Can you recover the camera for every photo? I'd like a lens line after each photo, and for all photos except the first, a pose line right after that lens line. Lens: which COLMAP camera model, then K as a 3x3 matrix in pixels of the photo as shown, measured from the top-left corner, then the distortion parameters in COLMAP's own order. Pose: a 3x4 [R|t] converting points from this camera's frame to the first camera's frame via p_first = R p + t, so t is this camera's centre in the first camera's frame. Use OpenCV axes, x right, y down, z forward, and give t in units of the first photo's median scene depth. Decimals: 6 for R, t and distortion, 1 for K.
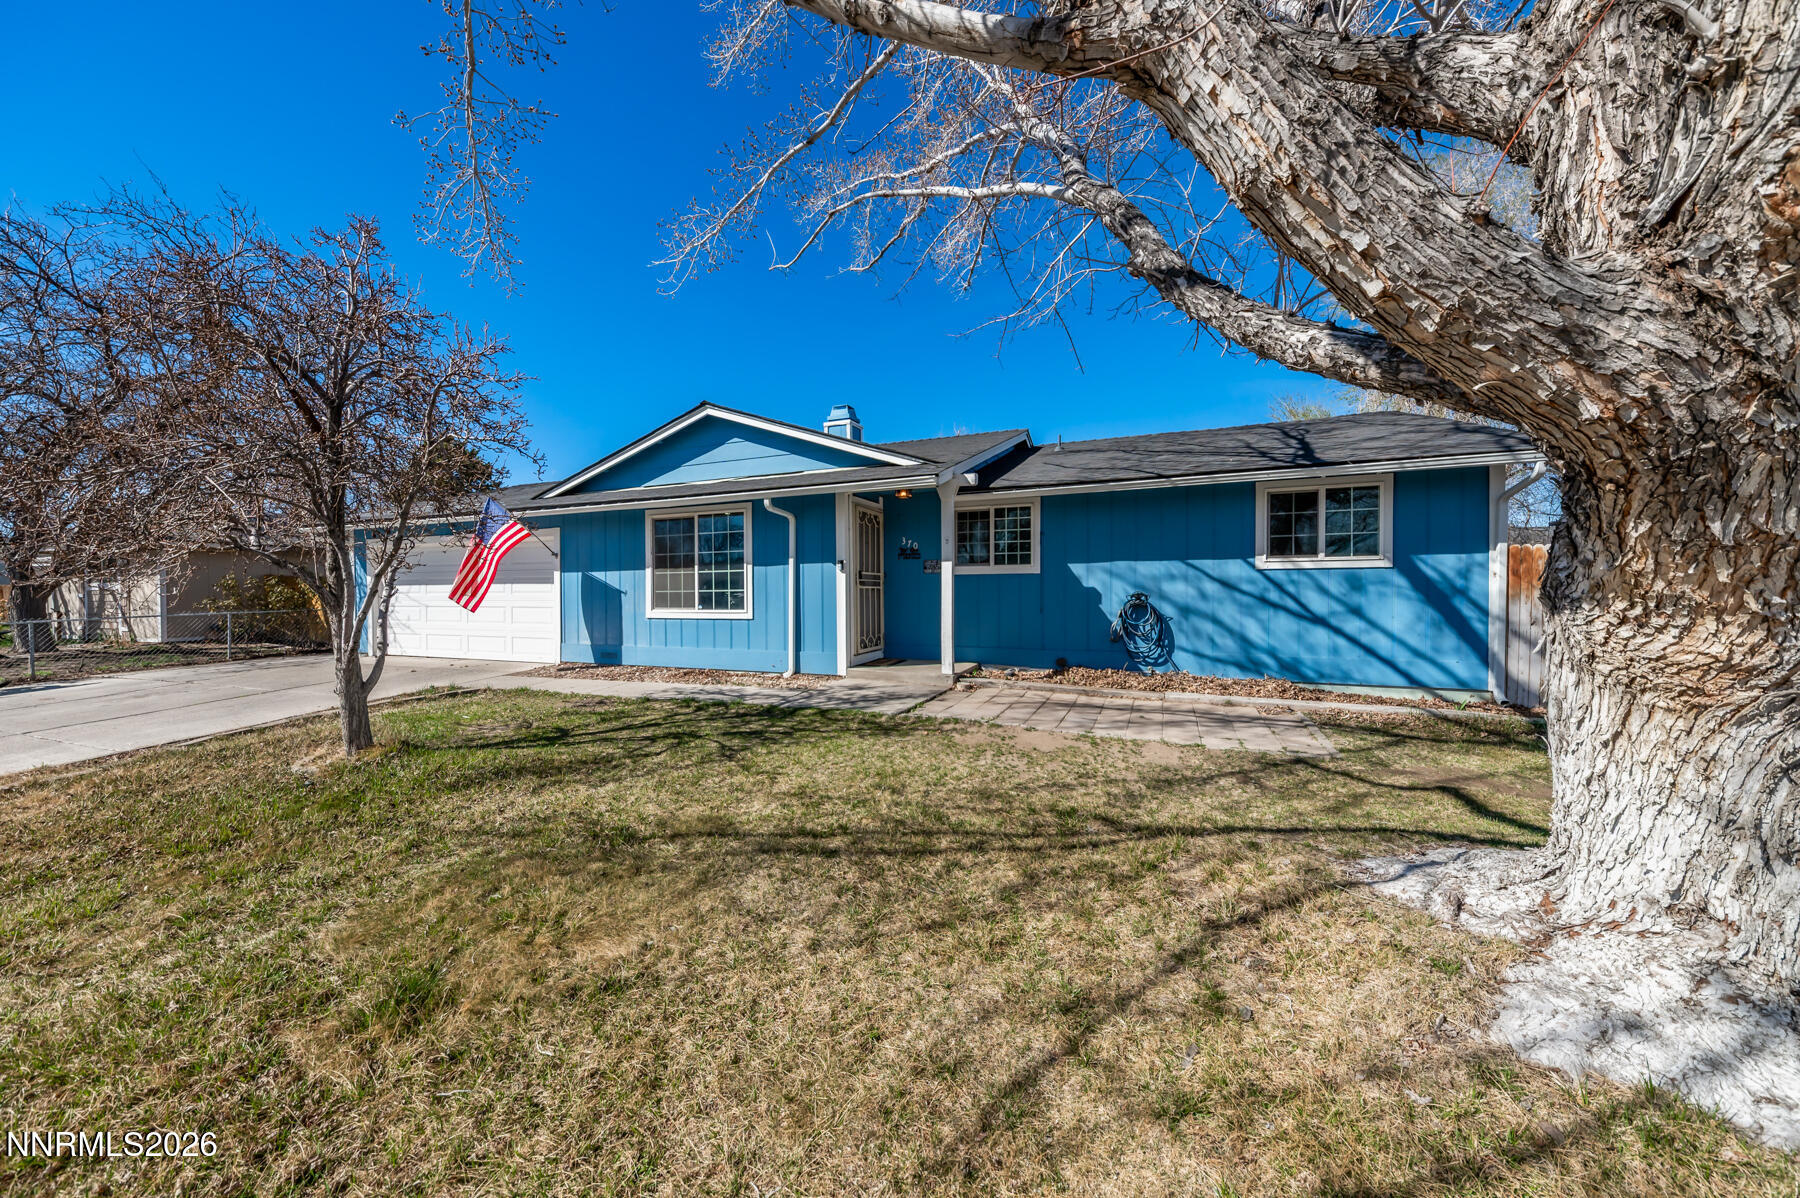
lens RADIAL K [[632.8, 0, 900.0], [0, 632.8, 599.0], [0, 0, 1]] dist [-0.000586, -0.000041]
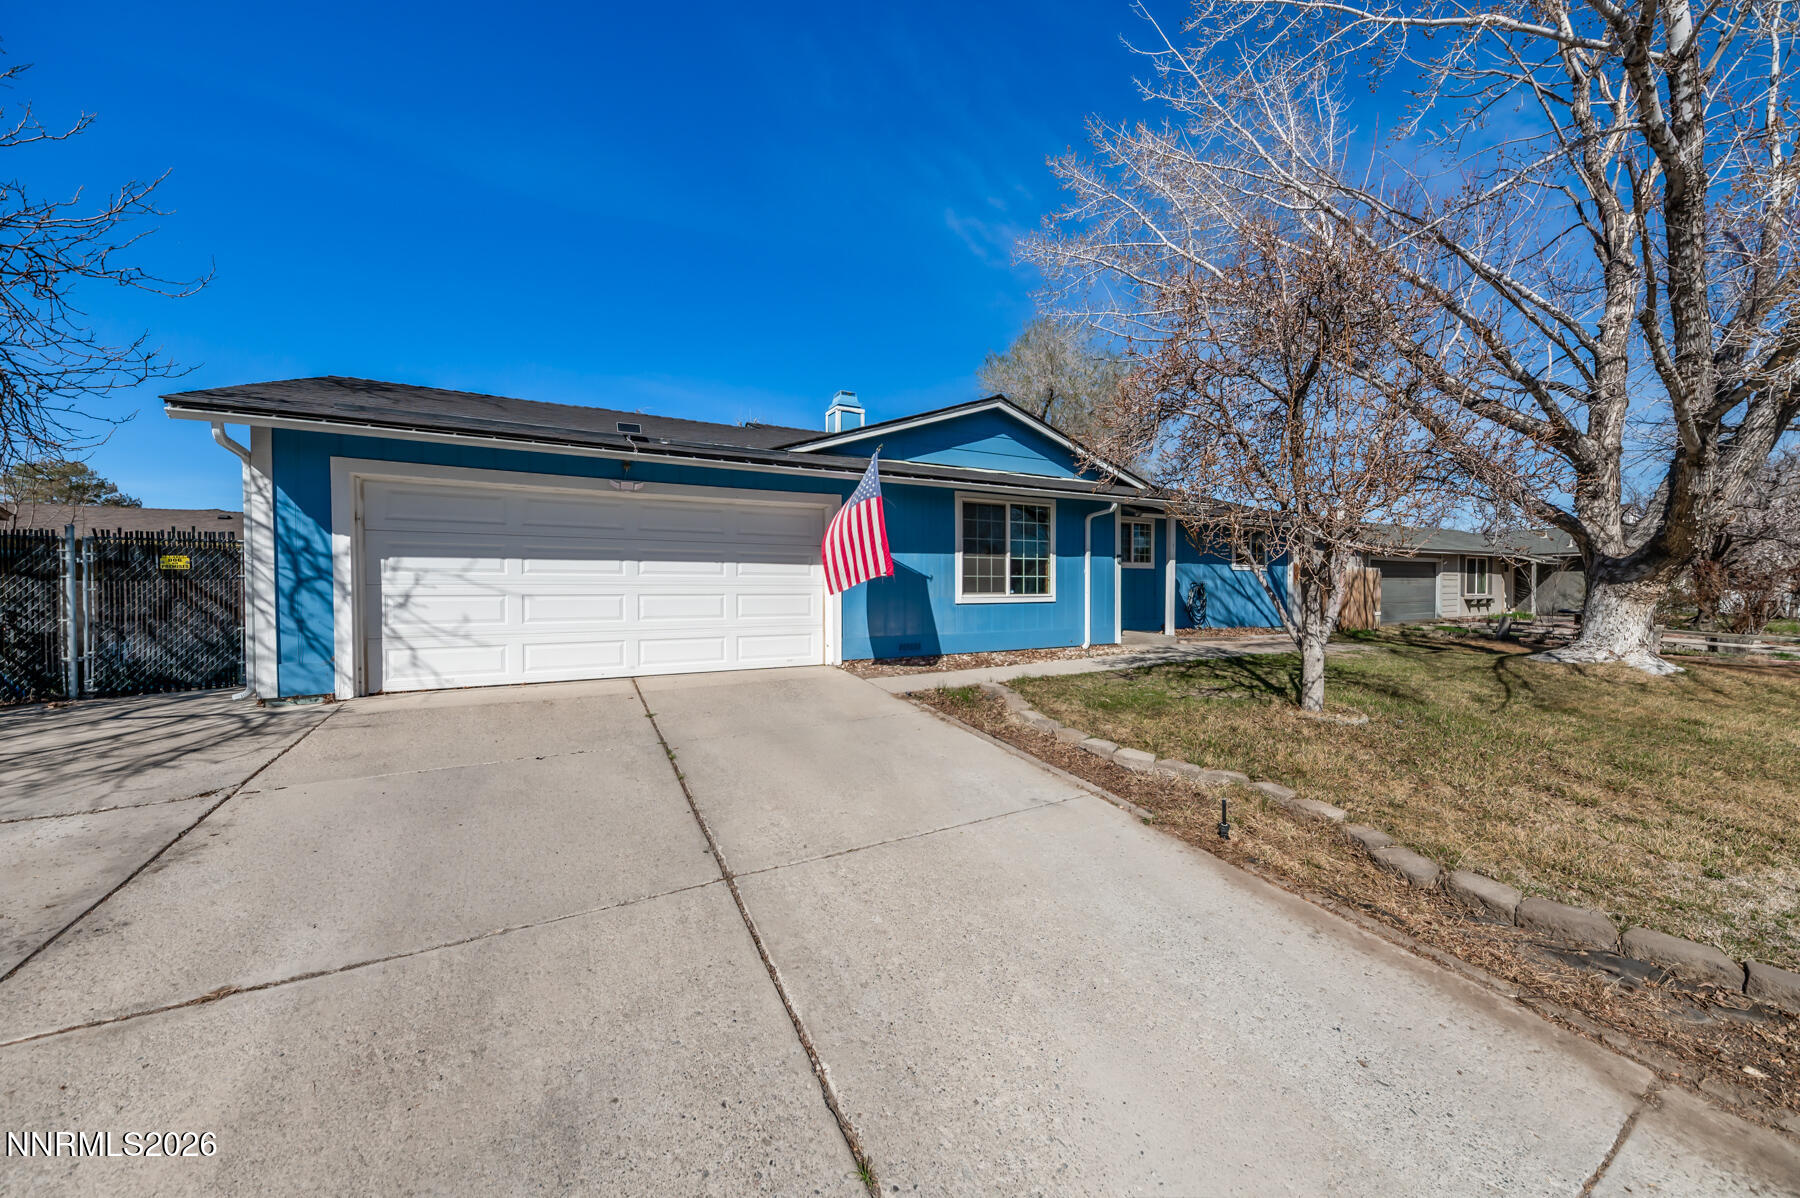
lens RADIAL K [[632.8, 0, 900.0], [0, 632.8, 599.0], [0, 0, 1]] dist [-0.000586, -0.000041]
pose [[0.657168, -0.009522, 0.753684, -1.255645], [-0.006480, 0.999812, 0.018282, 0.006679], [-0.753716, -0.016899, 0.656983, 0.450997]]
